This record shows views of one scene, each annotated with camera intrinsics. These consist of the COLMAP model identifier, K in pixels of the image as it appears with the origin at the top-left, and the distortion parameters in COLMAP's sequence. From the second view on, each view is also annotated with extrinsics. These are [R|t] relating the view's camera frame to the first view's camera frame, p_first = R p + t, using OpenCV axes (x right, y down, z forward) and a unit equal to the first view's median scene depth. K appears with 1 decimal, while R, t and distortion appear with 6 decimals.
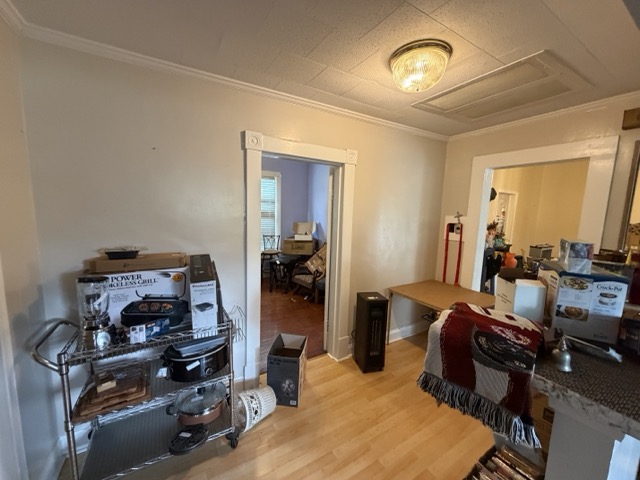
lens RADIAL K [[254.1, 0, 322.1], [0, 254.1, 240.3], [0, 0, 1]] dist [0.000855, -0.000004]
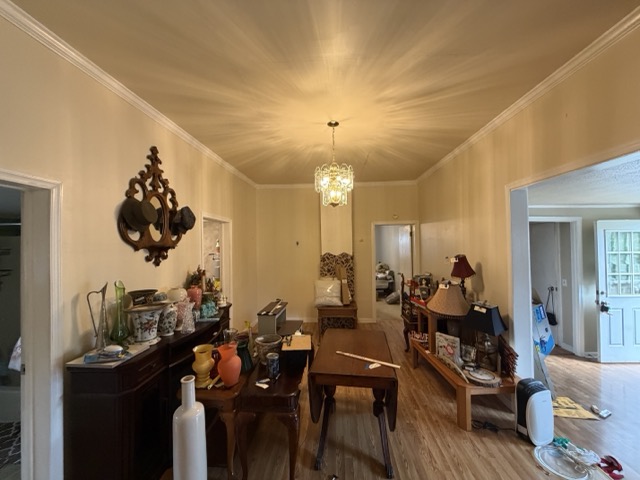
lens RADIAL K [[254.1, 0, 320.3], [0, 254.1, 240.5], [0, 0, 1]] dist [0.000855, -0.000004]
pose [[0.570467, -0.022277, 0.821019, 0.154947], [0.124773, 0.990380, -0.059823, -0.028020], [-0.811788, 0.136568, 0.567758, 0.192797]]
